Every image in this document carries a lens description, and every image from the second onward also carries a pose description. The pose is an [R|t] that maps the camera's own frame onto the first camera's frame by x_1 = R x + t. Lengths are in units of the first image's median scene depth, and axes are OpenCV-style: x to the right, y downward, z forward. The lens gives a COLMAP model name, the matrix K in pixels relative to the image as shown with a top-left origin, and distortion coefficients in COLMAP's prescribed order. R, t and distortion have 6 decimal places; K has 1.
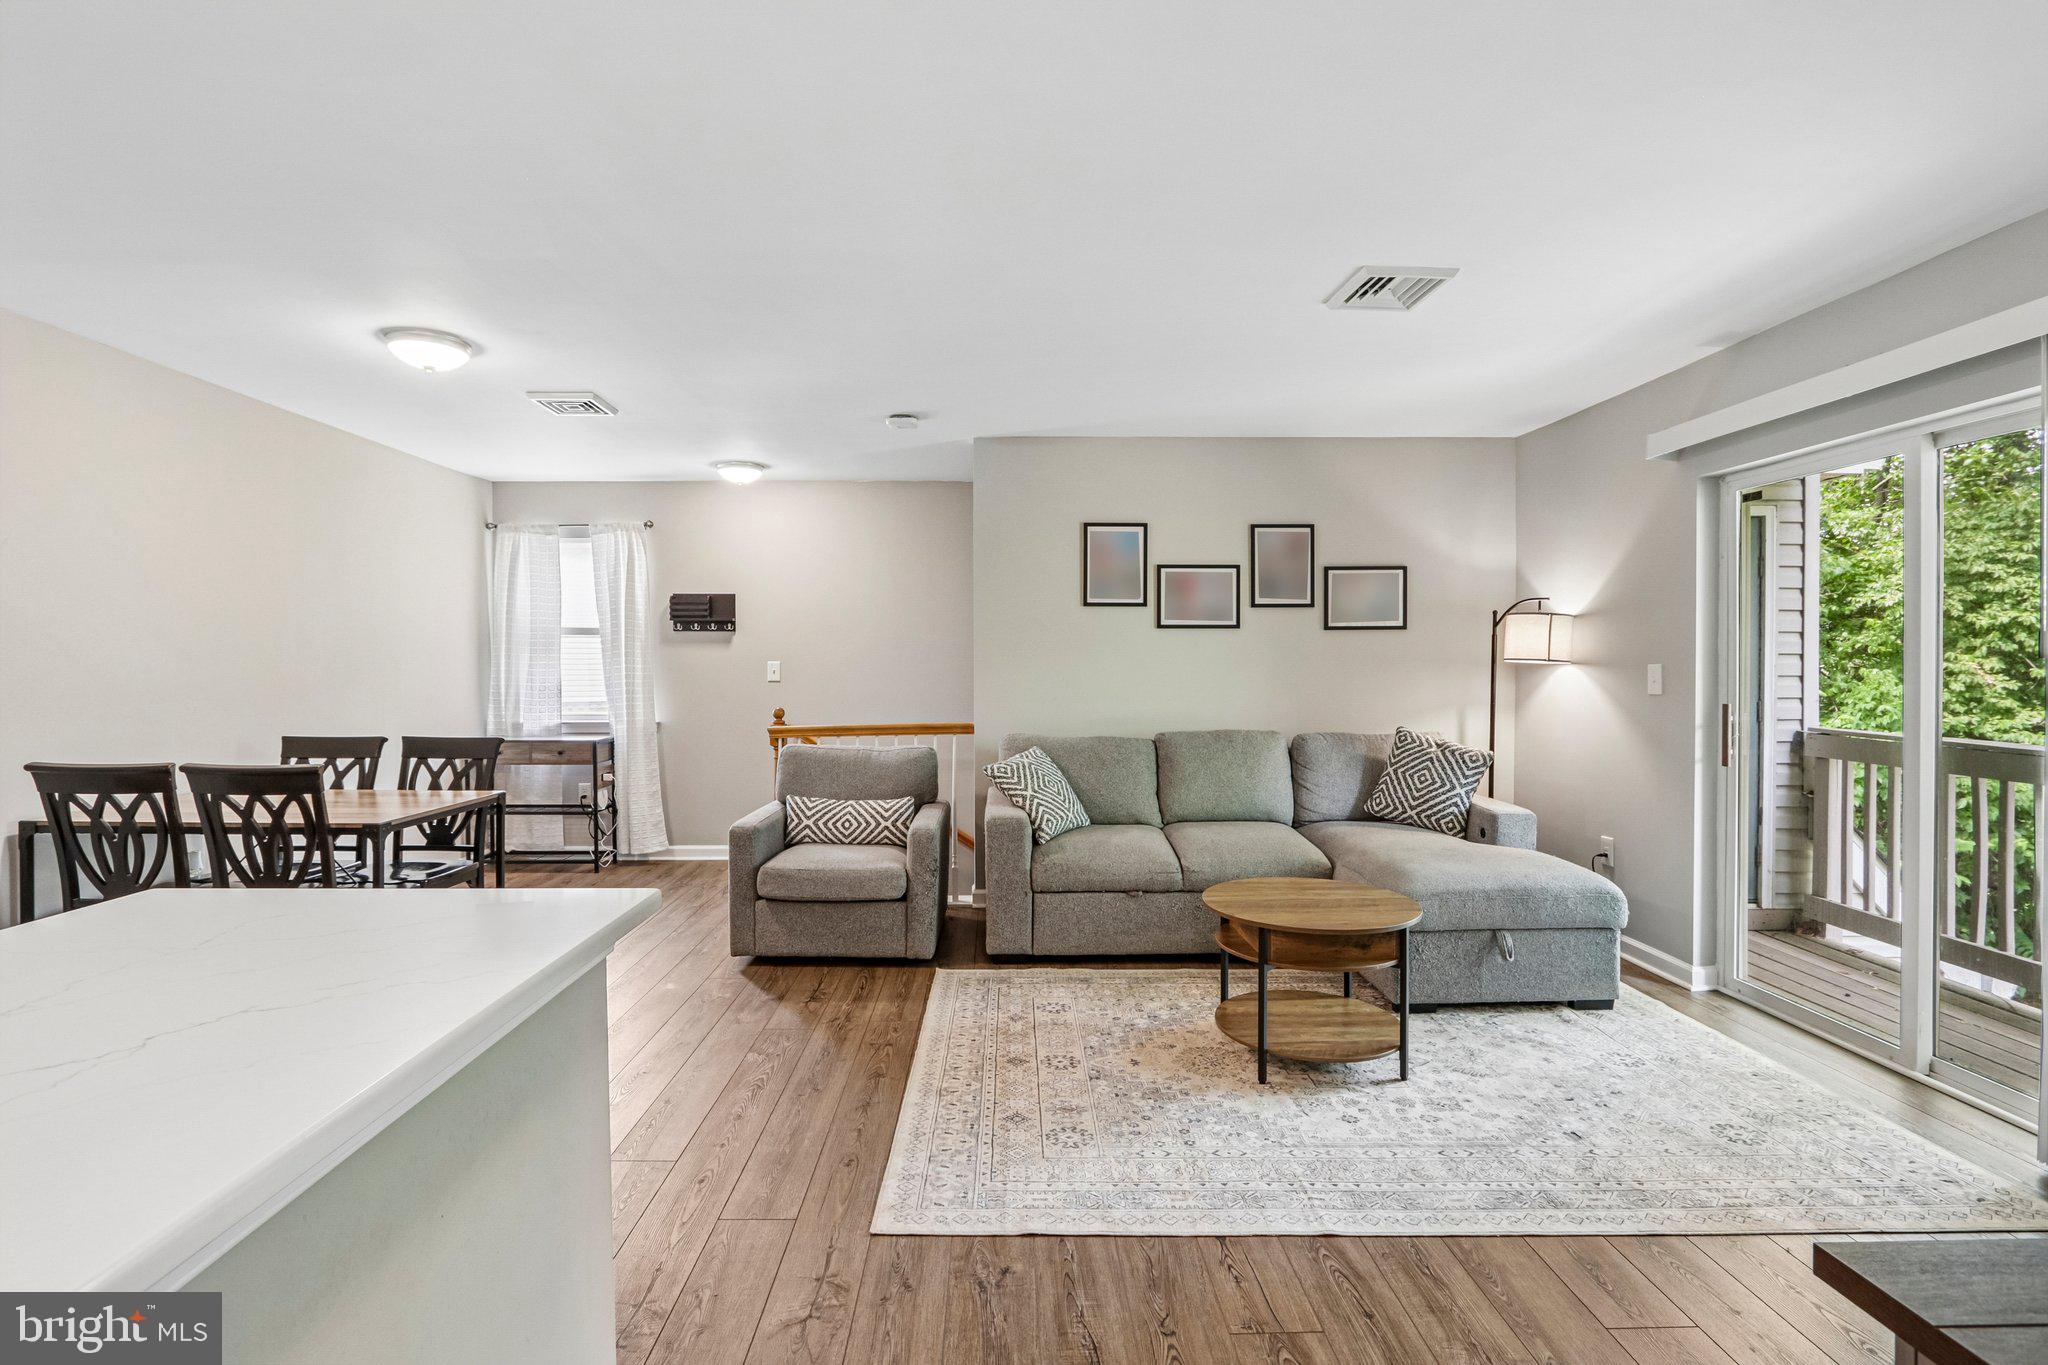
lens RADIAL K [[947.9, 0, 1006.2], [0, 947.9, 673.6], [0, 0, 1]] dist [-0.025946, 0.009536]
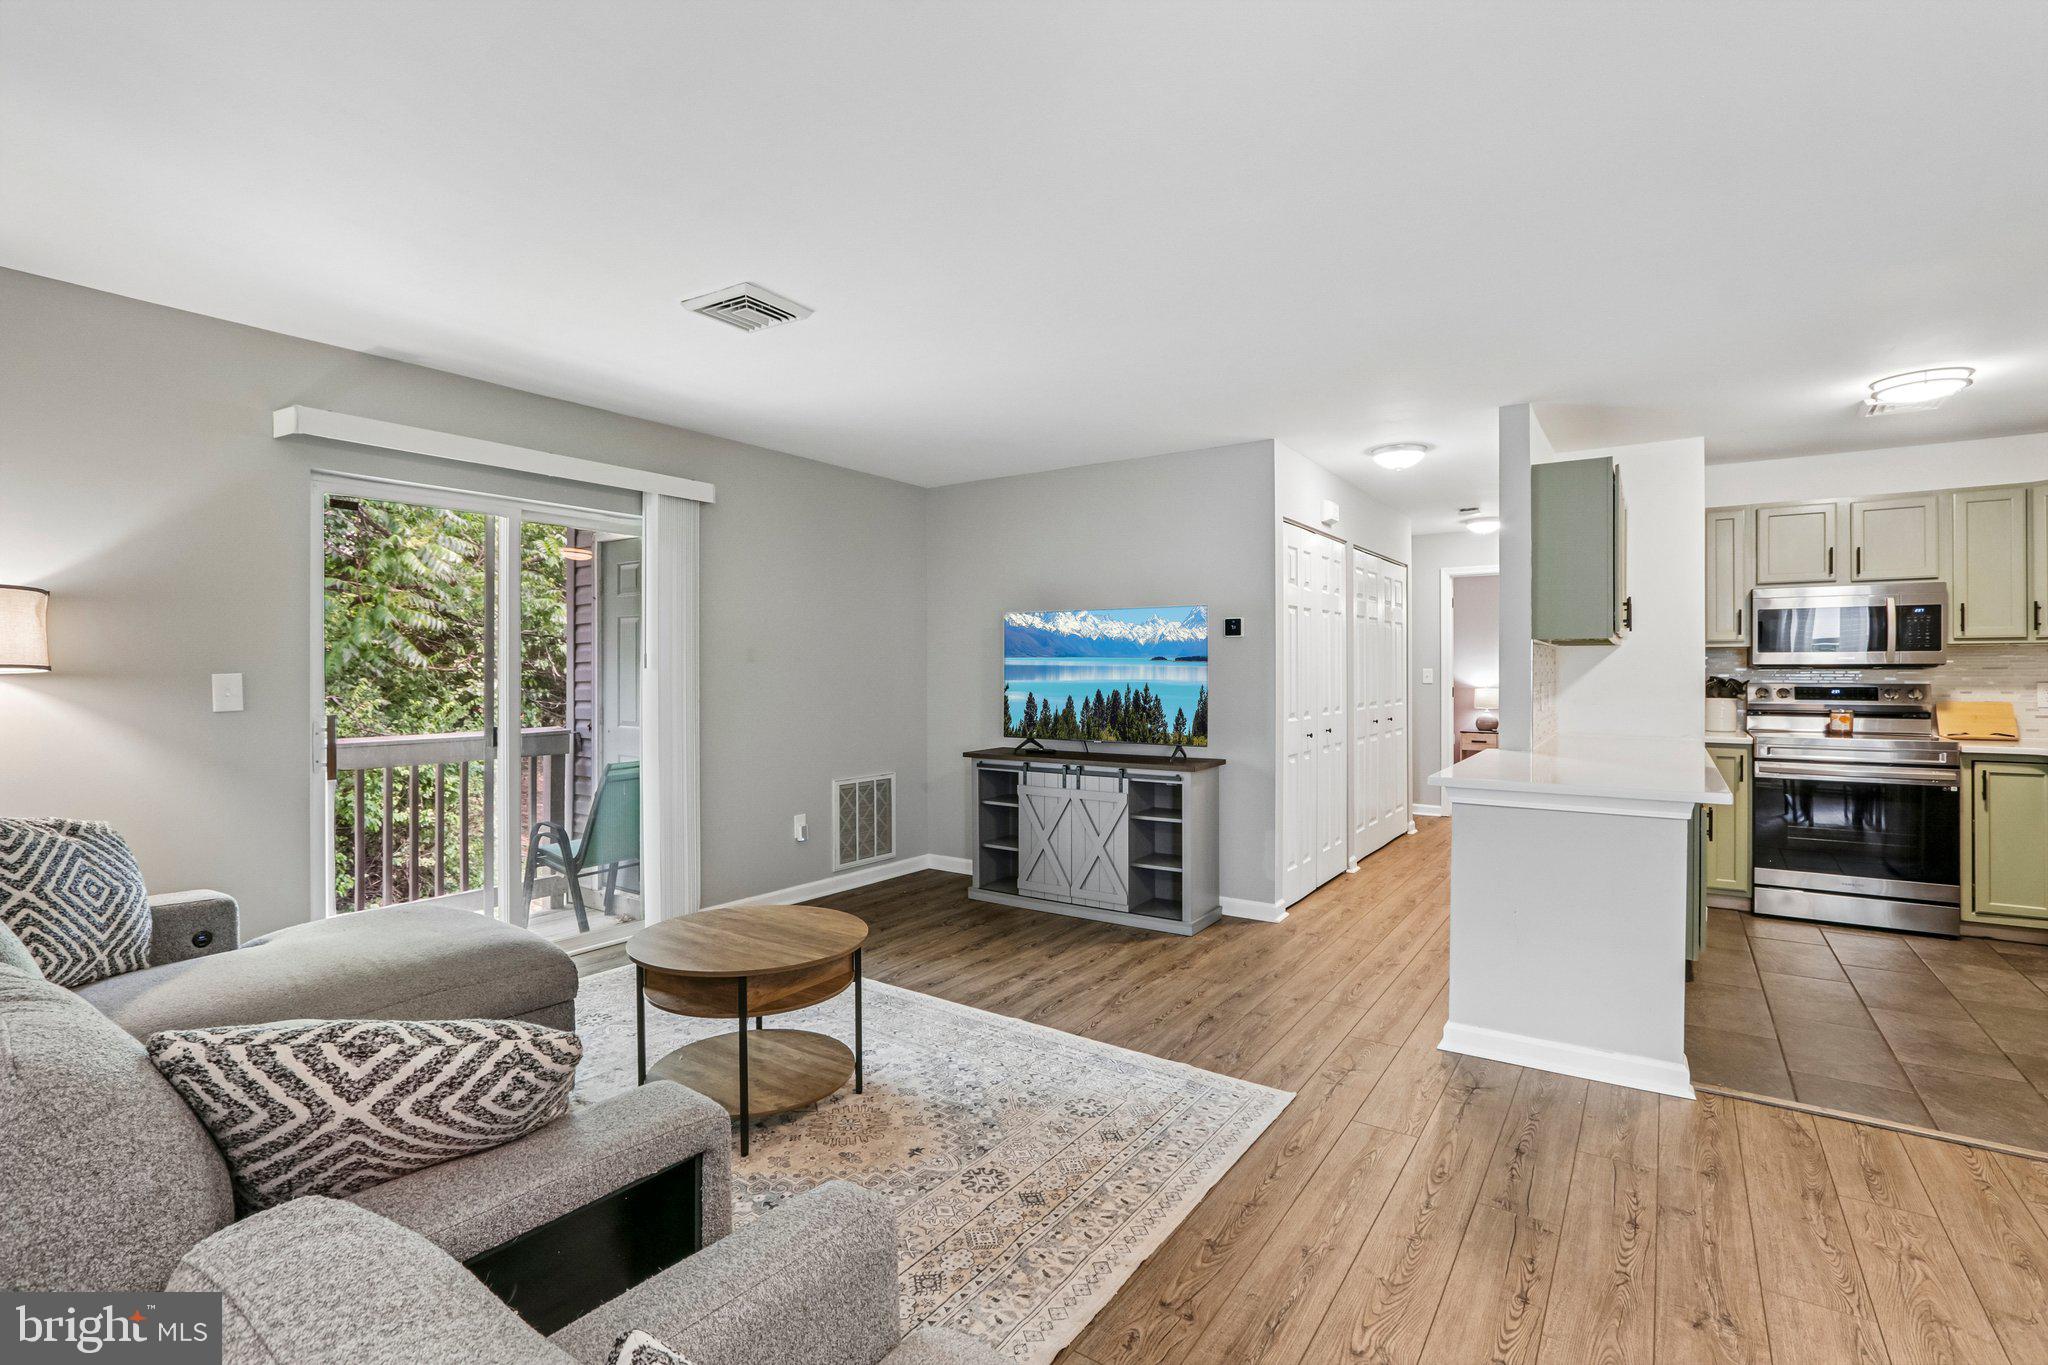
lens RADIAL K [[944.7, 0, 1007.5], [0, 944.7, 671.6], [0, 0, 1]] dist [-0.022672, 0.005061]
pose [[-0.813784, 0.001397, 0.581166, -0.294207], [0.009063, 0.999906, 0.010288, -0.012789], [-0.581097, 0.013639, -0.813720, 1.160613]]
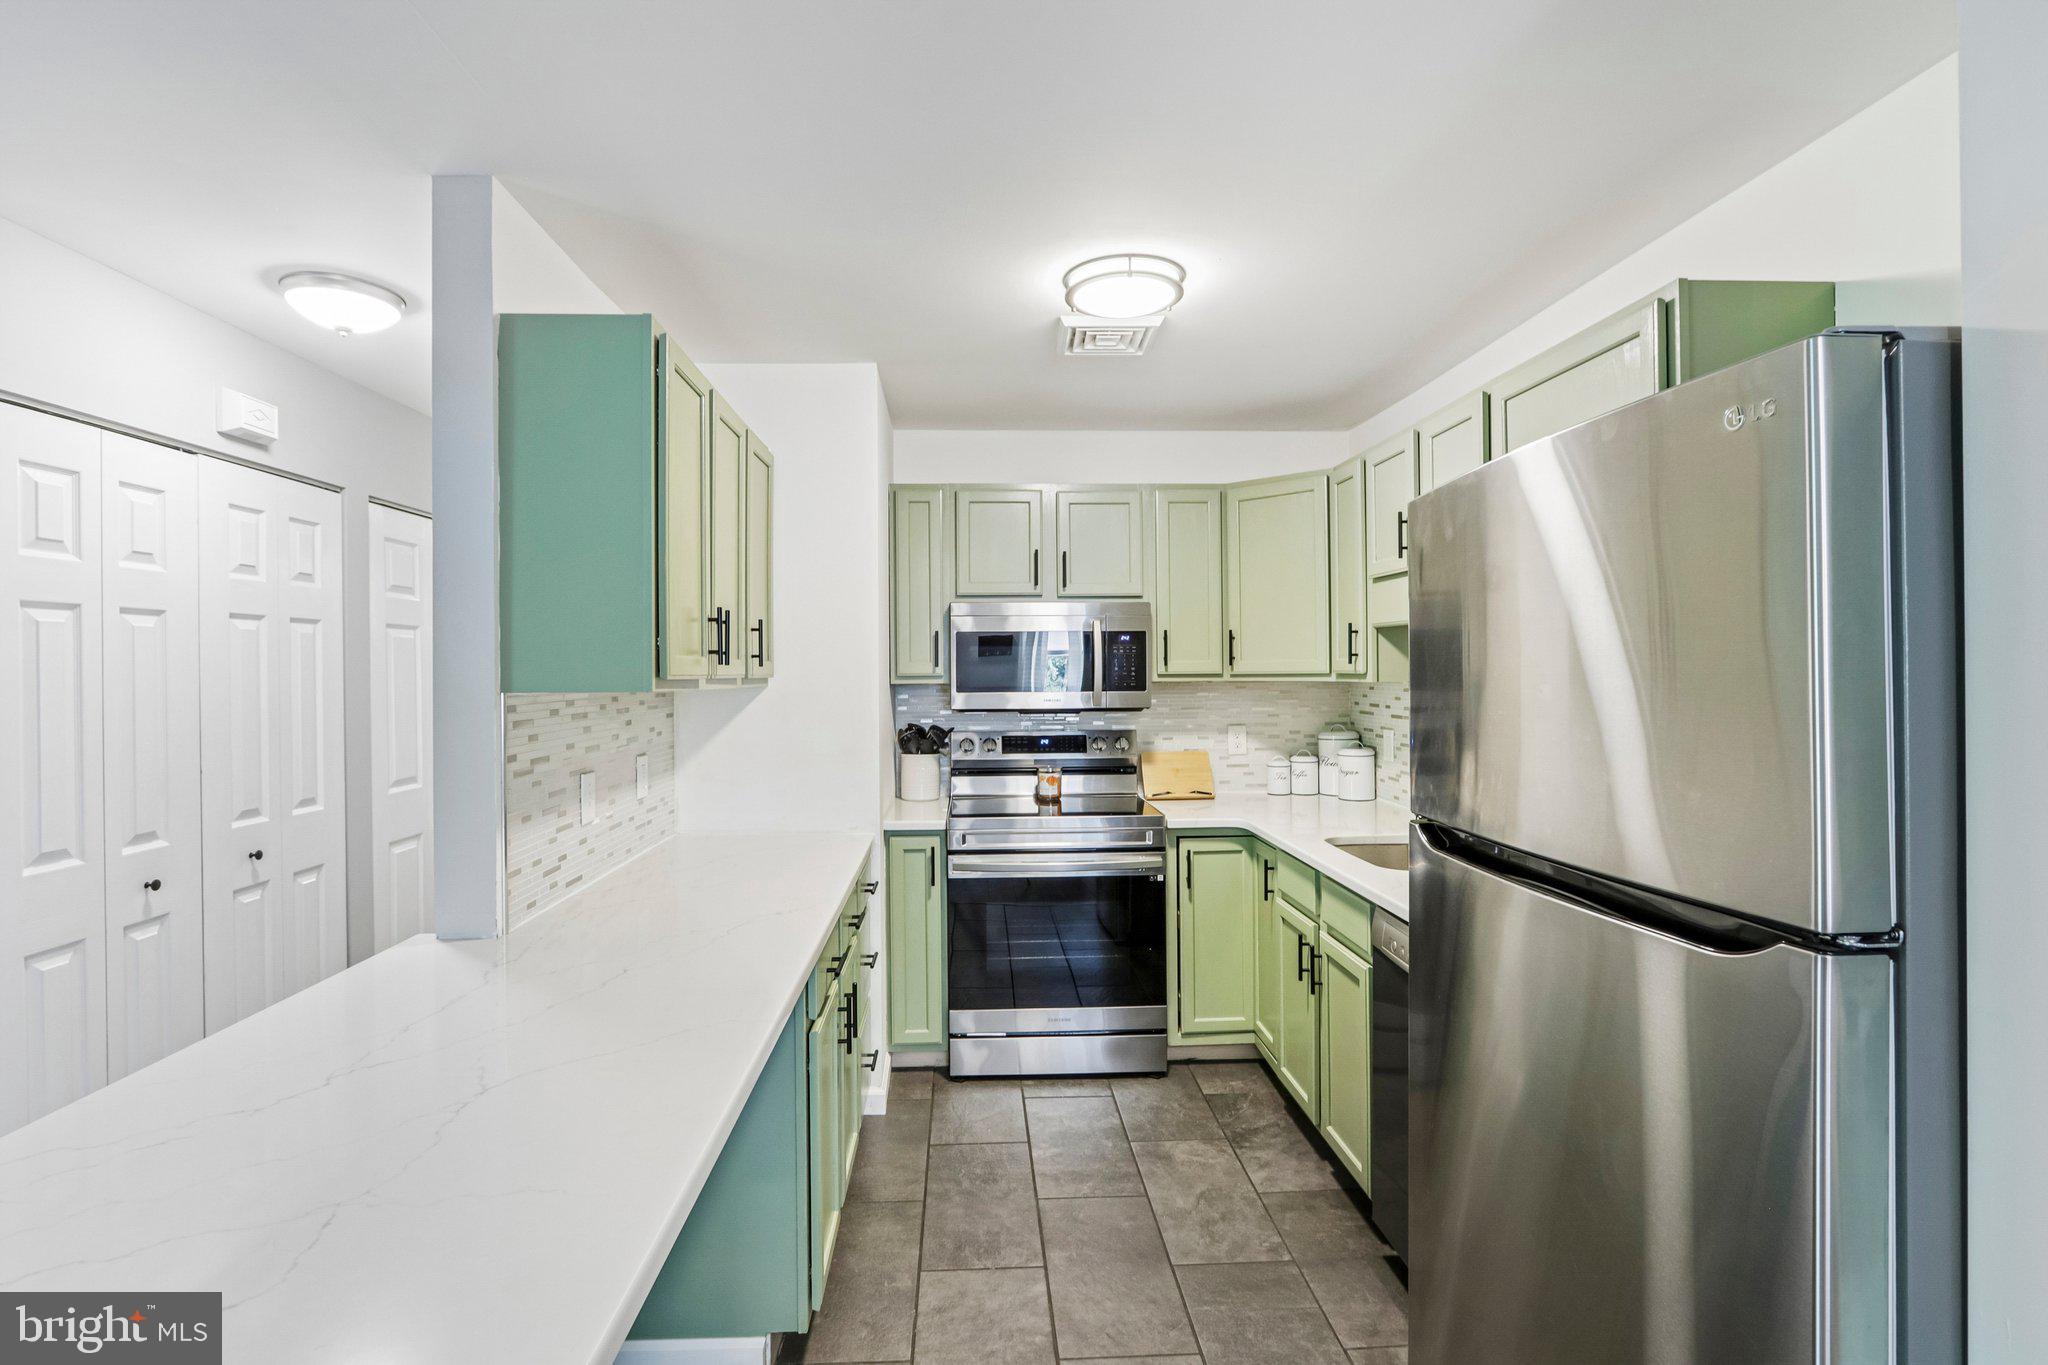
lens RADIAL K [[953.5, 0, 1008.5], [0, 953.5, 665.0], [0, 0, 1]] dist [-0.022560, 0.004661]
pose [[-0.999394, 0.007934, -0.033895, -0.397940], [0.007716, 0.999949, 0.006552, -0.045814], [0.033945, 0.006286, -0.999404, 0.506932]]
